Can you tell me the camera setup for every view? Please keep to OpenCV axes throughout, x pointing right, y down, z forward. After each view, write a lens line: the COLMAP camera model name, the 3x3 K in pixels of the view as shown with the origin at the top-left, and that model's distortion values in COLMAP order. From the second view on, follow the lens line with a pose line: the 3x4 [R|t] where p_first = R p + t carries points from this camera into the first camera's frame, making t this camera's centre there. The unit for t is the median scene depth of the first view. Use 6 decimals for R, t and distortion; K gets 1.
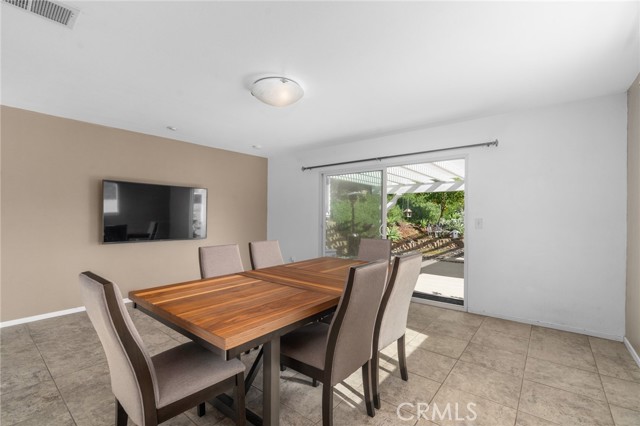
lens RADIAL K [[287.4, 0, 320.0], [0, 287.4, 216.9], [0, 0, 1]] dist [-0.013303, 0.003309]
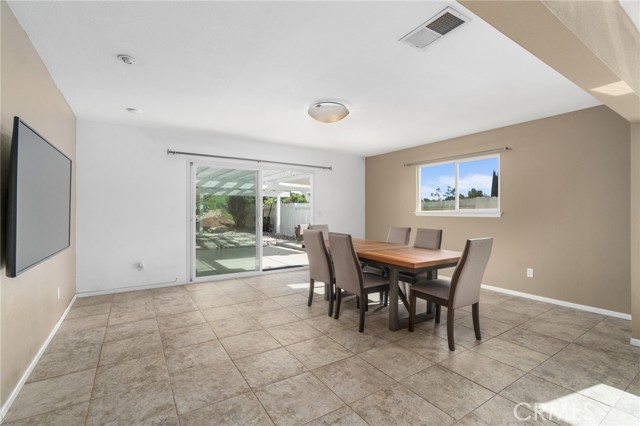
lens RADIAL K [[287.4, 0, 315.5], [0, 287.4, 214.5], [0, 0, 1]] dist [-0.013303, 0.003309]
pose [[0.315469, -0.014173, 0.948830, -1.200823], [-0.000304, 0.999887, 0.015036, 0.001216], [-0.948936, -0.005032, 0.315429, 0.567127]]
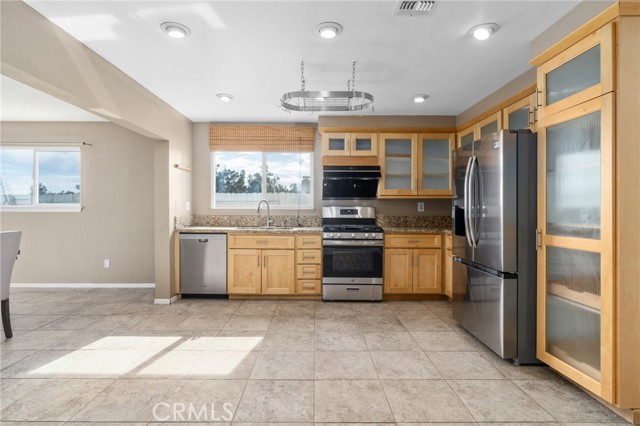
lens RADIAL K [[328.8, 0, 317.6], [0, 328.8, 209.4], [0, 0, 1]] dist [-0.008428, 0.001378]
pose [[-0.635060, -0.005521, 0.772443, -1.528882], [-0.002646, 0.999984, 0.004971, 0.012044], [-0.772458, 0.001113, -0.635065, 0.280795]]
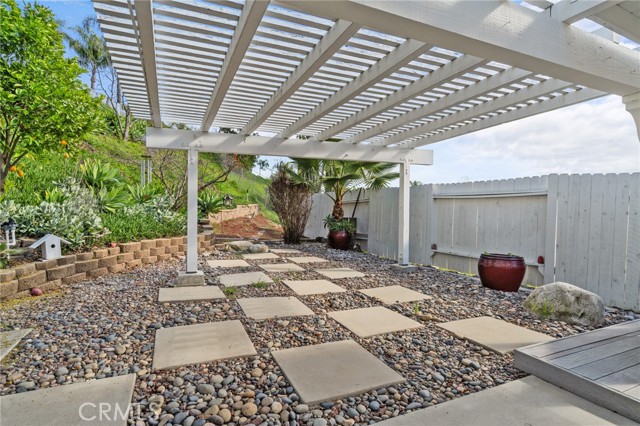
lens RADIAL K [[328.8, 0, 314.6], [0, 328.8, 213.0], [0, 0, 1]] dist [-0.008428, 0.001378]
pose [[0.454250, -0.005923, 0.890854, 1.094526], [-0.006247, 0.999932, 0.009834, 0.059378], [-0.890852, -0.010032, 0.454183, 2.236421]]
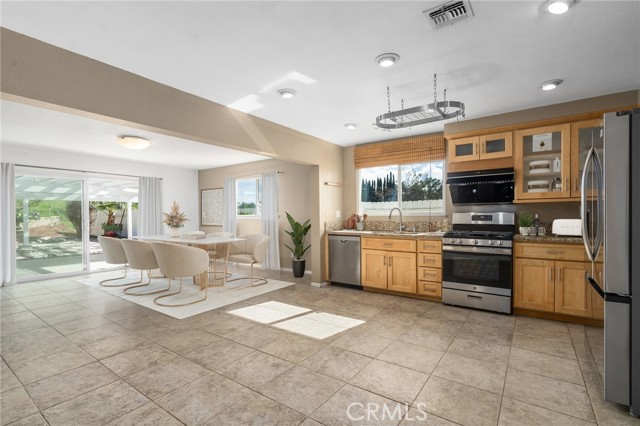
lens RADIAL K [[304.0, 0, 313.9], [0, 304.0, 219.9], [0, 0, 1]] dist [-0.008970, 0.003142]
pose [[-0.049675, -0.015192, 0.998650, -1.755506], [0.009684, 0.999830, 0.015691, 0.011525], [-0.998718, 0.010451, -0.049519, 0.021346]]
